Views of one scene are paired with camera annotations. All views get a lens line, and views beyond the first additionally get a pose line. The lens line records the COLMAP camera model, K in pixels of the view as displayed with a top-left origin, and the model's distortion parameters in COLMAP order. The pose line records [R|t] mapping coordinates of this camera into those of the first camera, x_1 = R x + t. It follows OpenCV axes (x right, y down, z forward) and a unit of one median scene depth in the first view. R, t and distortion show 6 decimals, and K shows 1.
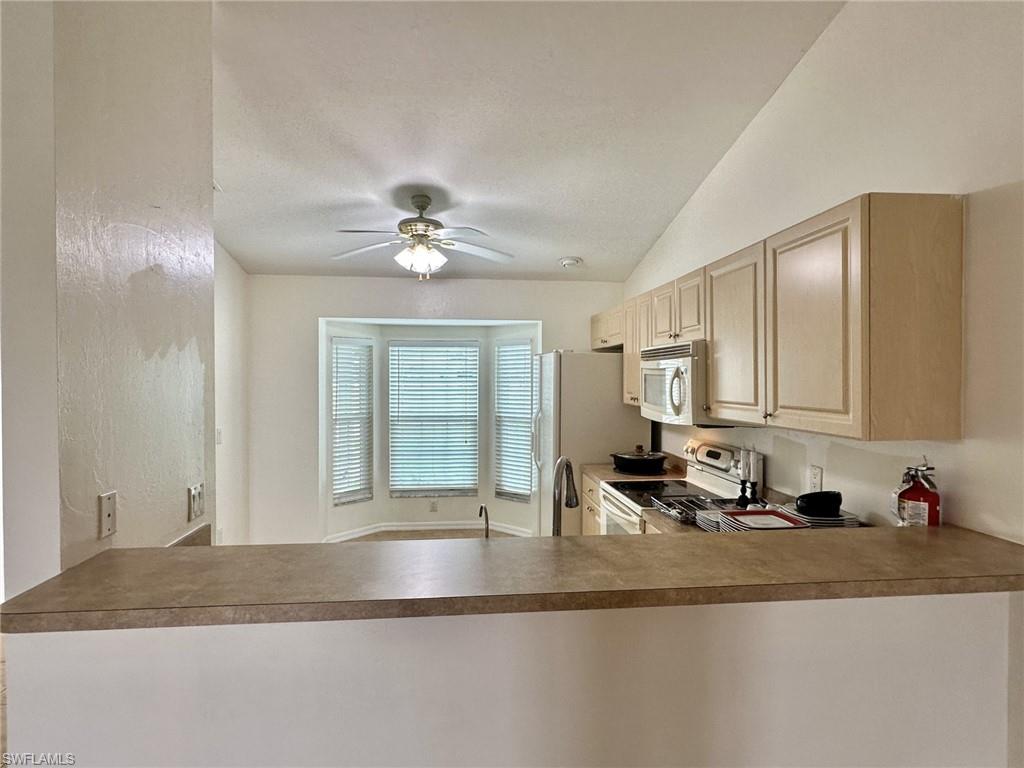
lens RADIAL K [[553.3, 0, 510.0], [0, 553.3, 383.6], [0, 0, 1]] dist [0.001194, -0.000068]
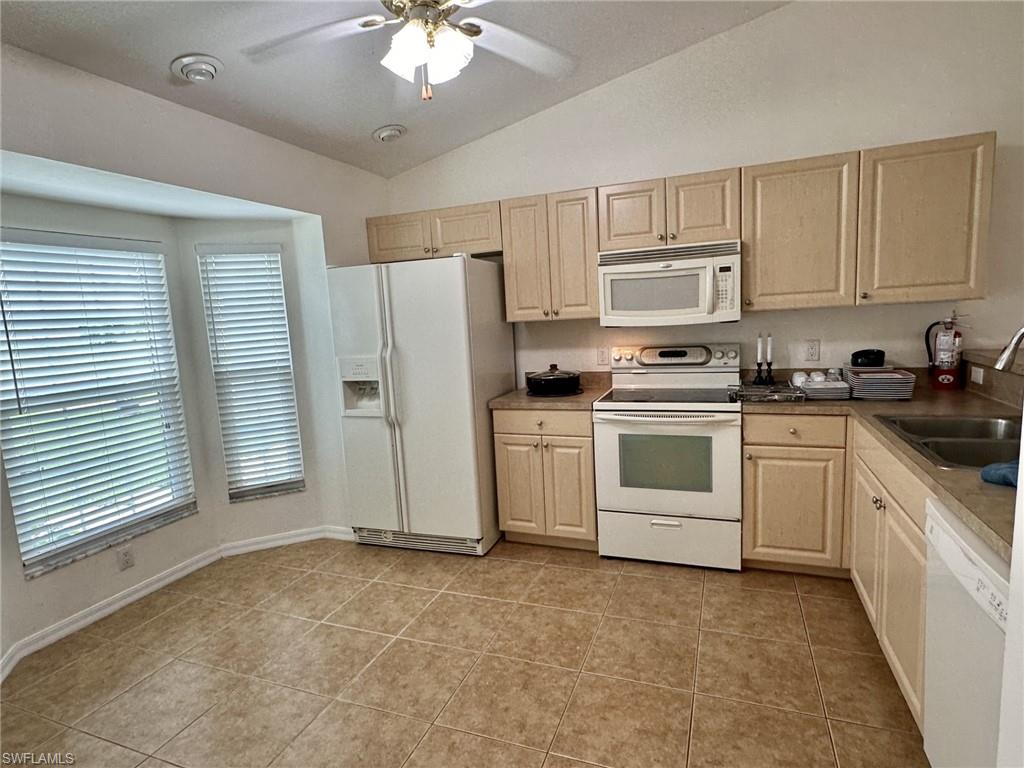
lens RADIAL K [[553.3, 0, 510.6], [0, 553.3, 387.5], [0, 0, 1]] dist [0.001194, -0.000068]
pose [[0.463438, -0.151139, 0.873145, -0.403560], [0.067230, 0.988504, 0.135424, 0.014703], [-0.883575, -0.004059, 0.468272, 0.435273]]
